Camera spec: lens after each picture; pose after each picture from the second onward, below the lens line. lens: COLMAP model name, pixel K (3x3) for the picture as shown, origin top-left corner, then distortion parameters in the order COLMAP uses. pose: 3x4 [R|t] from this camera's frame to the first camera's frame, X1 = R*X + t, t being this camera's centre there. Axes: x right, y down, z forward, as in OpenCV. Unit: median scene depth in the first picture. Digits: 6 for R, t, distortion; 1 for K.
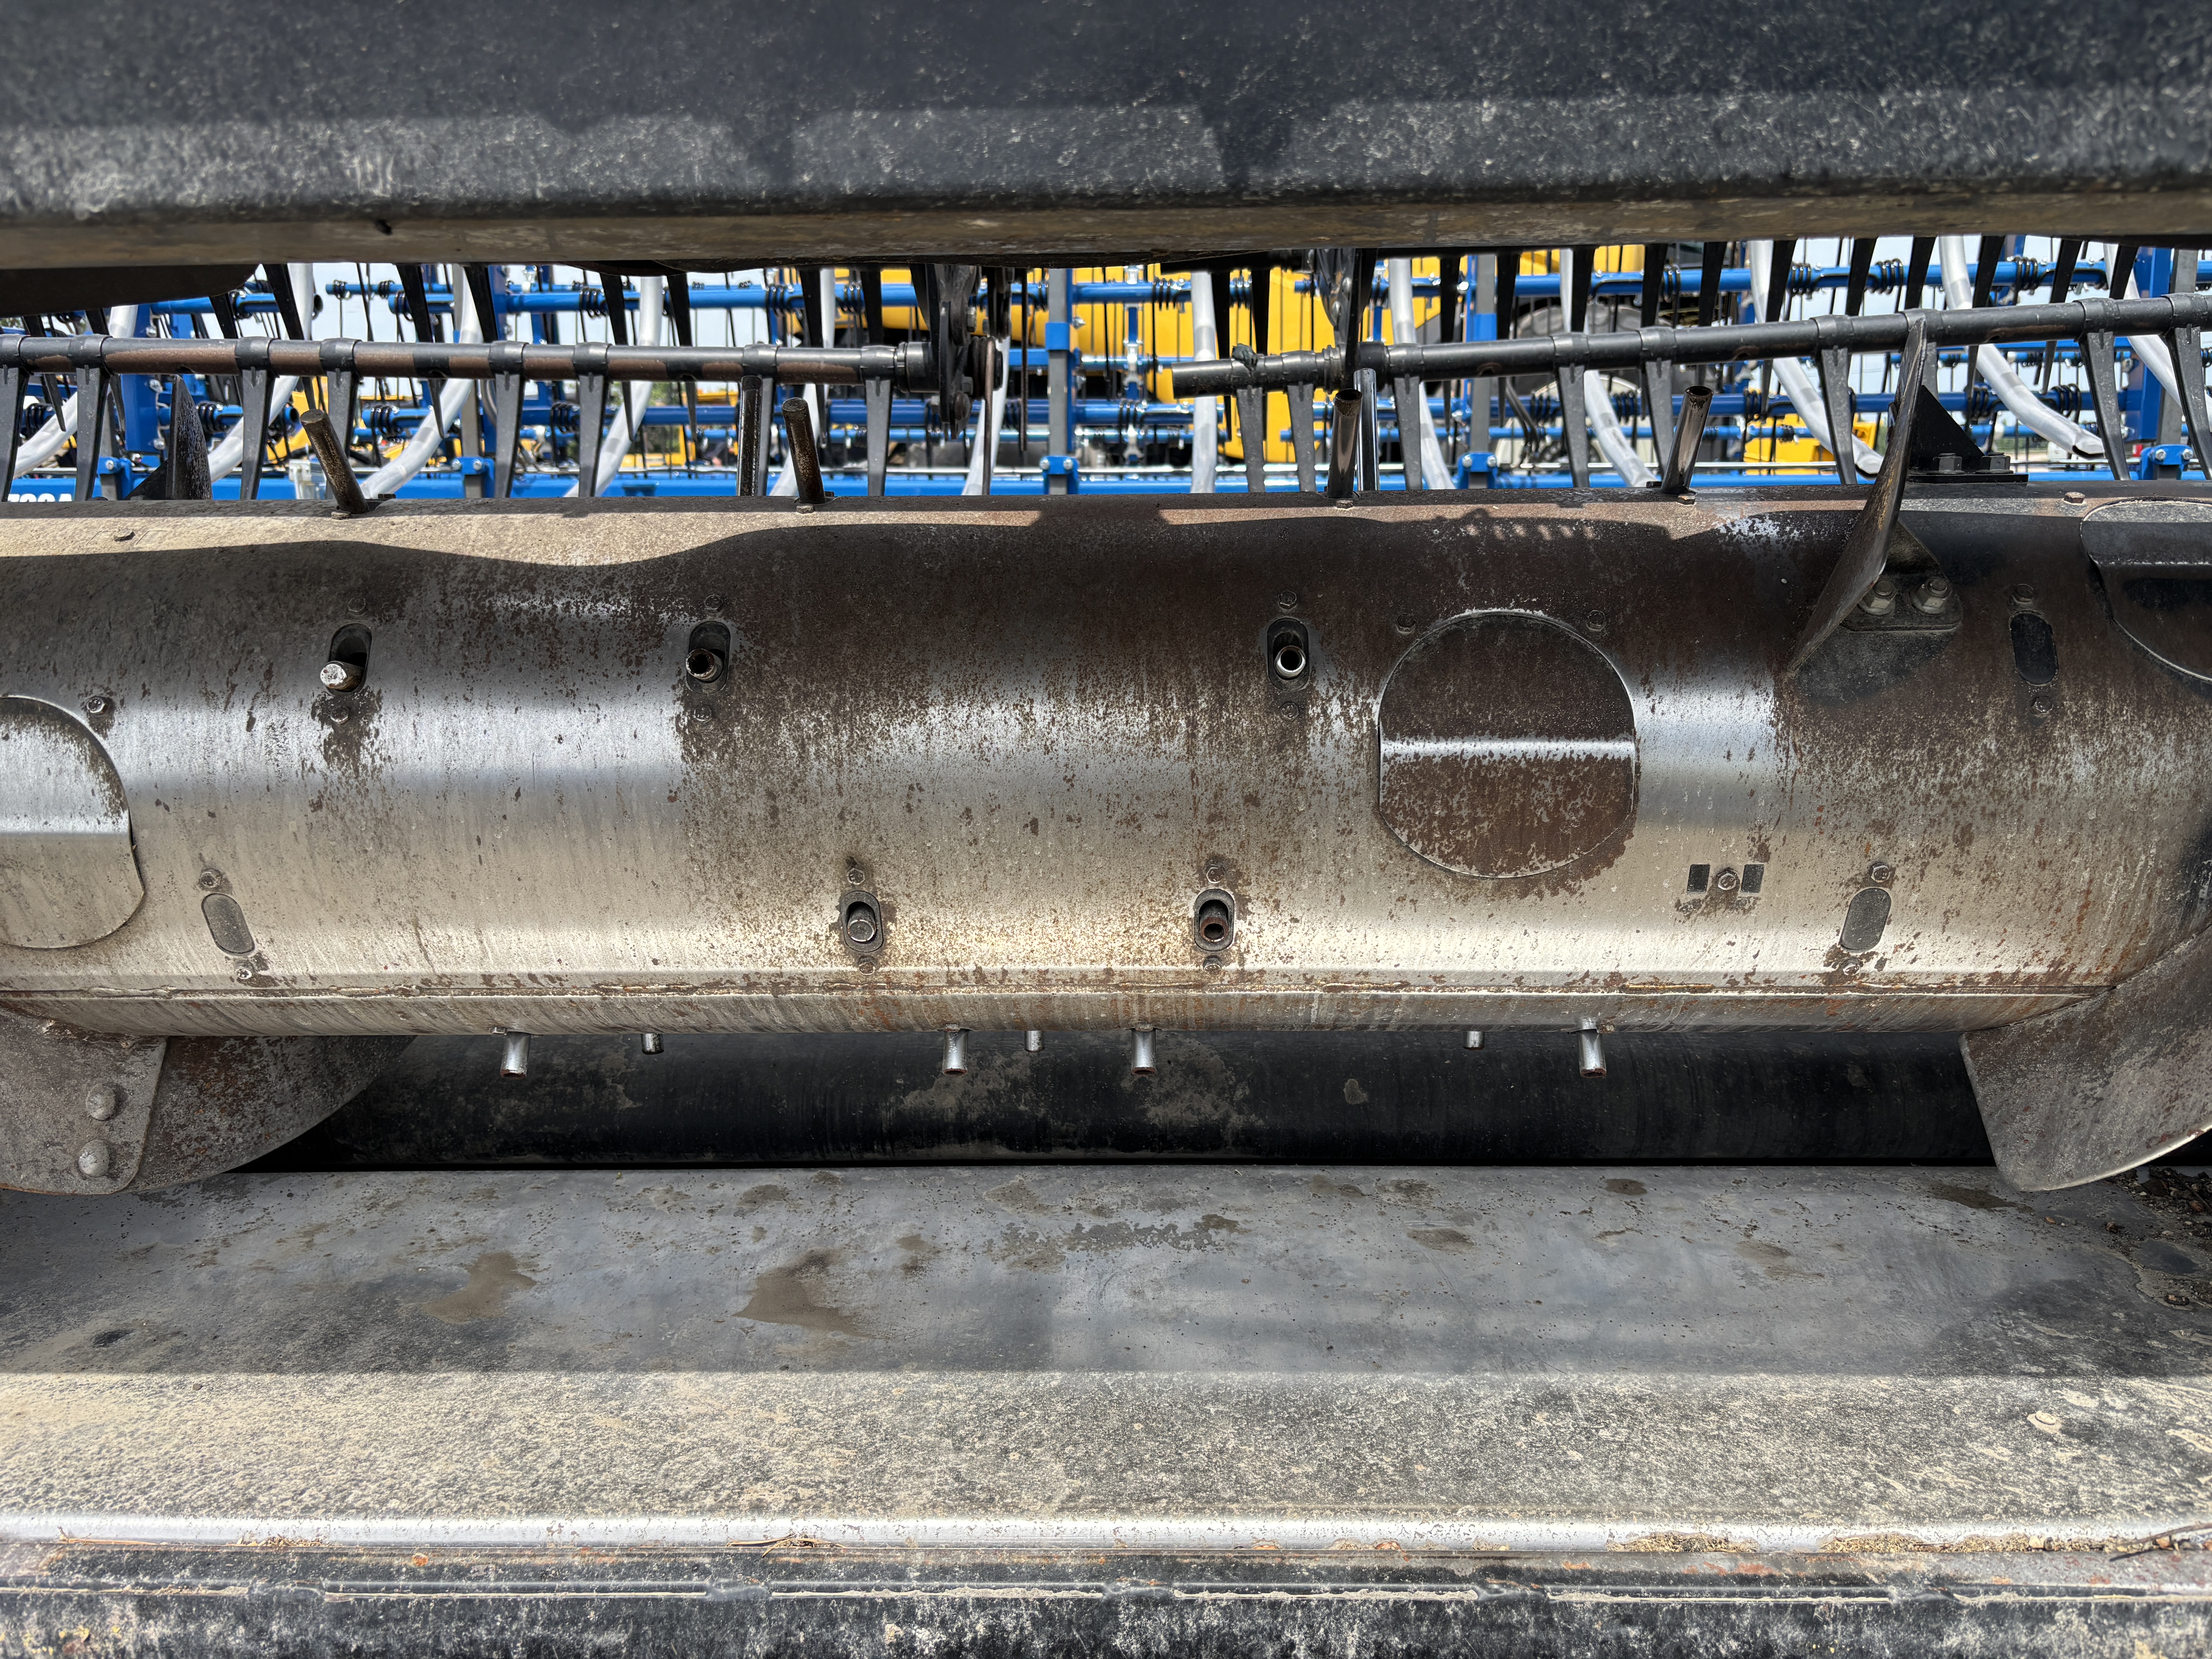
lens RADIAL K [[1727.2, 0, 1104.4], [0, 1727.2, 800.8], [0, 0, 1]] dist [0.038878, -0.057808]
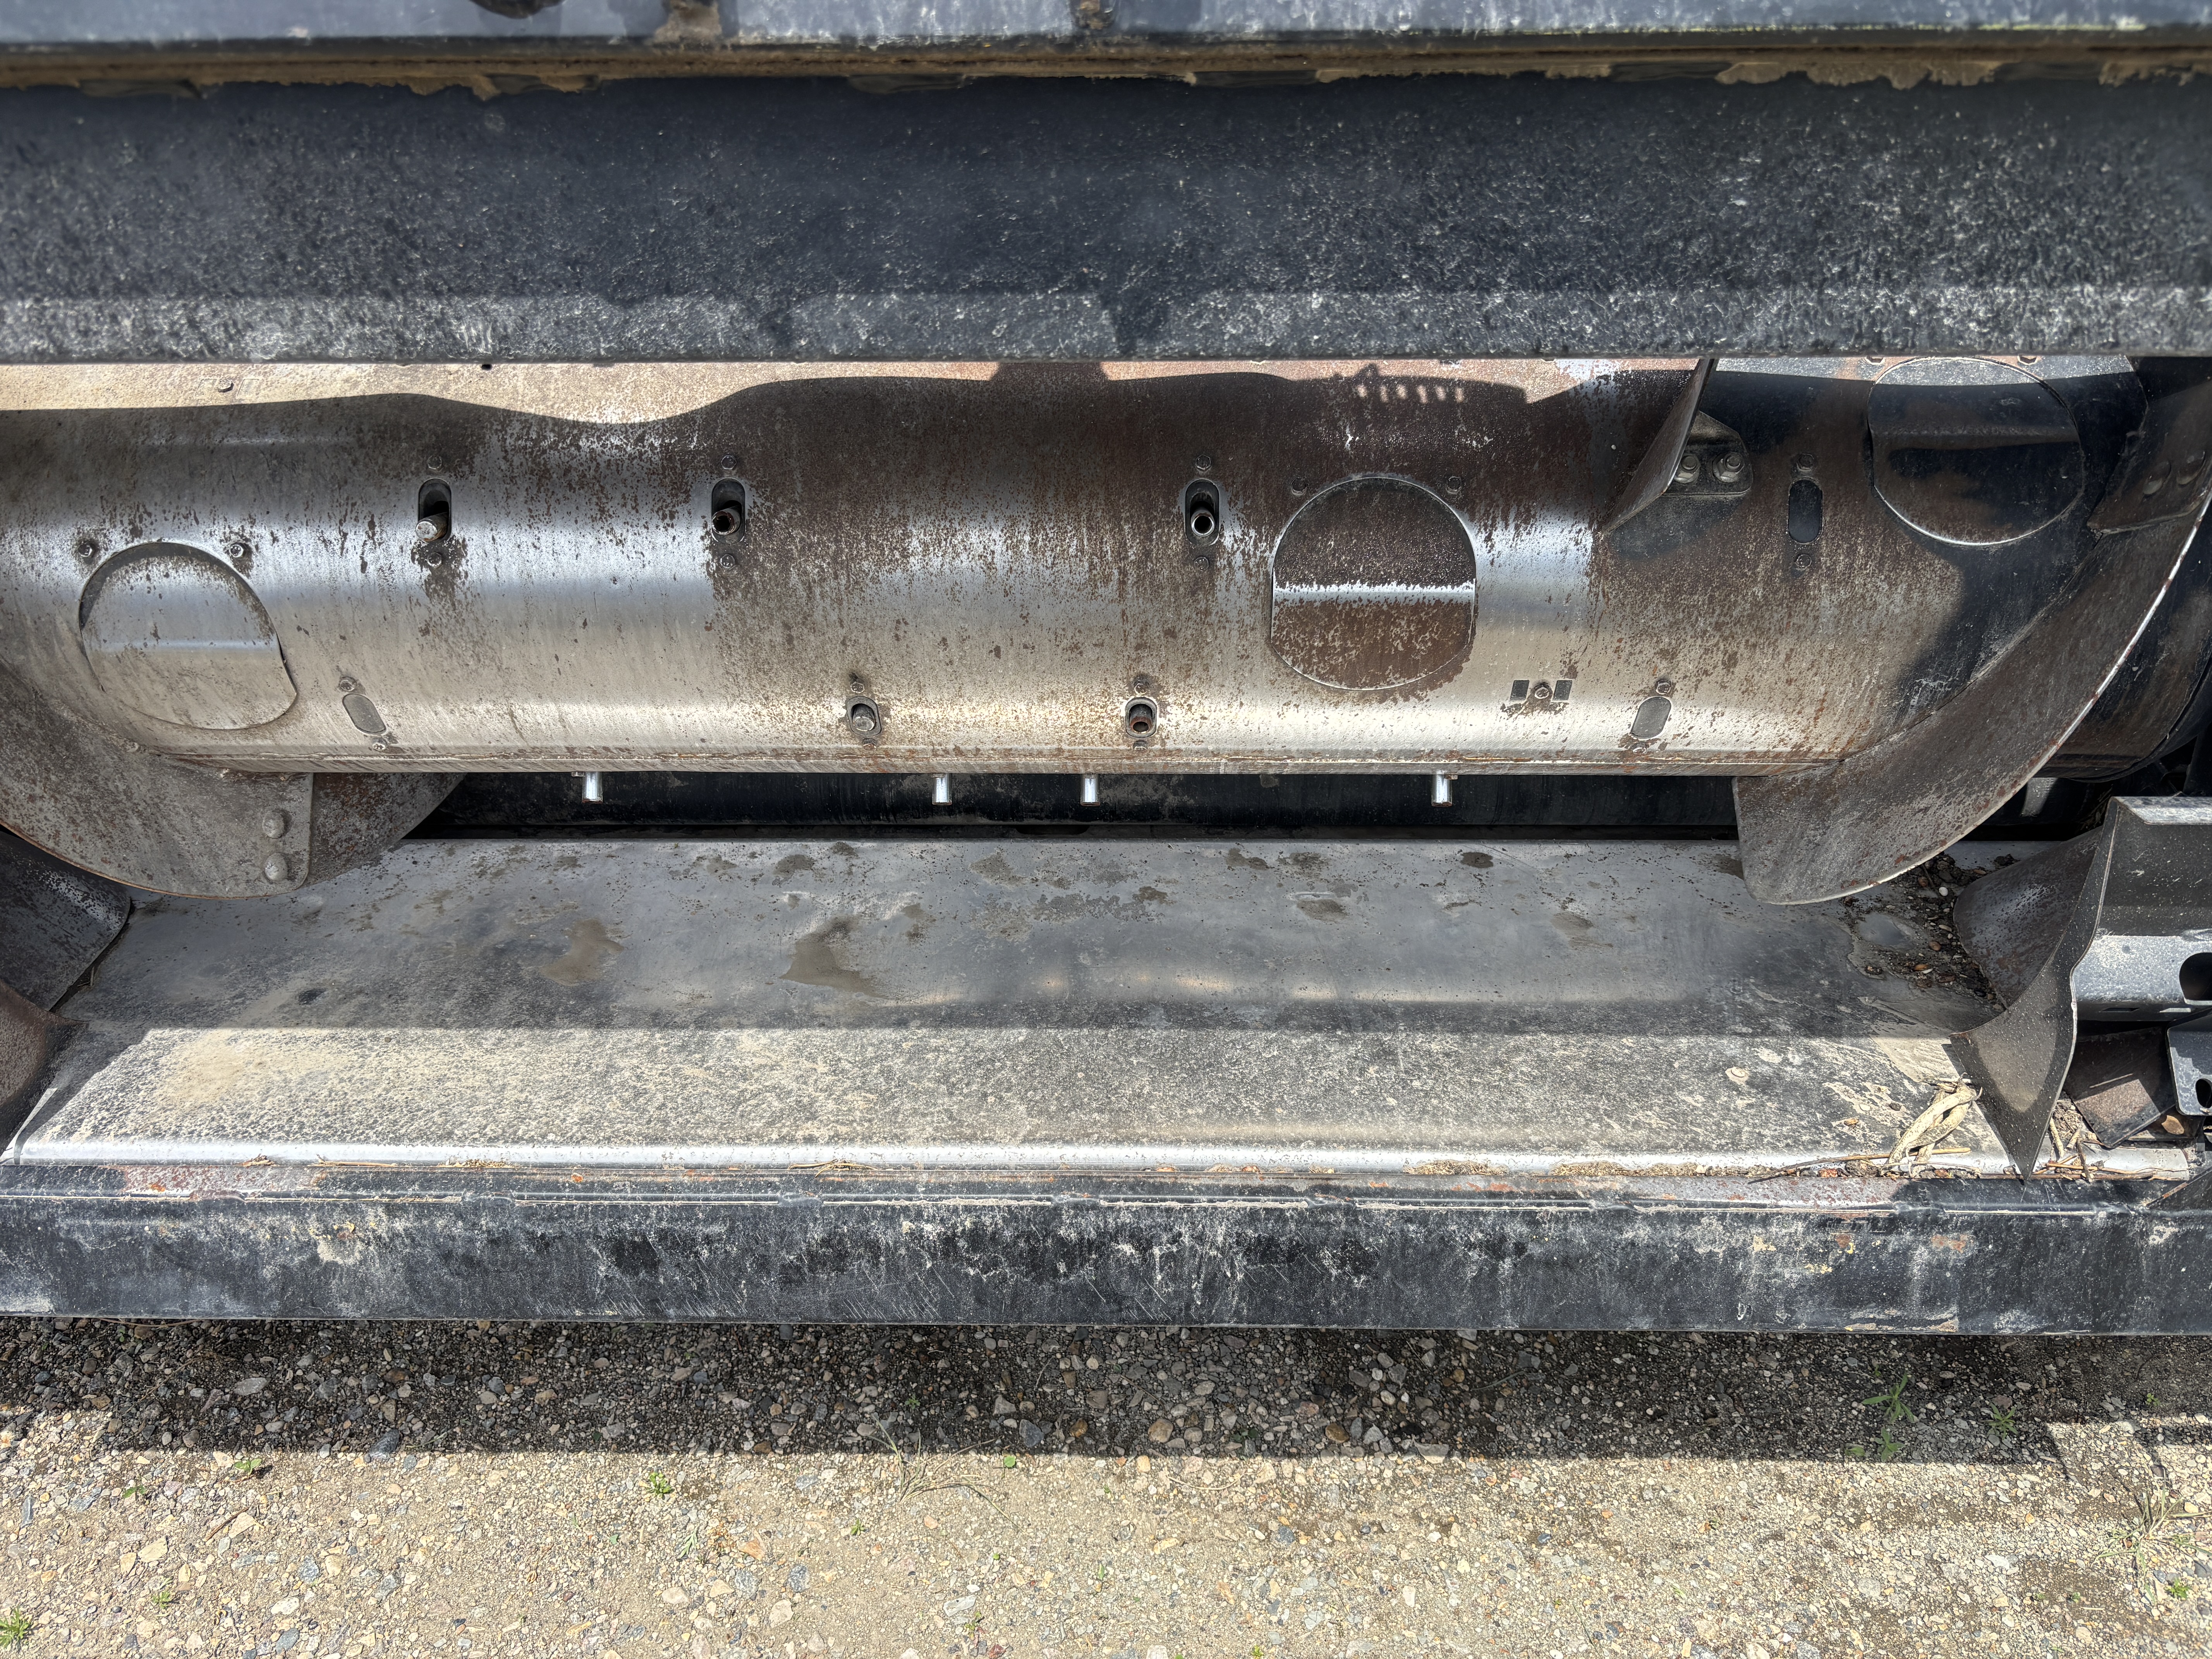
lens RADIAL K [[1785.5, 0, 1108.8], [0, 1785.5, 801.6], [0, 0, 1]] dist [-0.000202, 0.039129]
pose [[0.999998, 0.001492, 0.001537, 0.040301], [-0.001915, 0.944002, 0.329935, -0.319623], [-0.000959, -0.329937, 0.944002, -0.271791]]
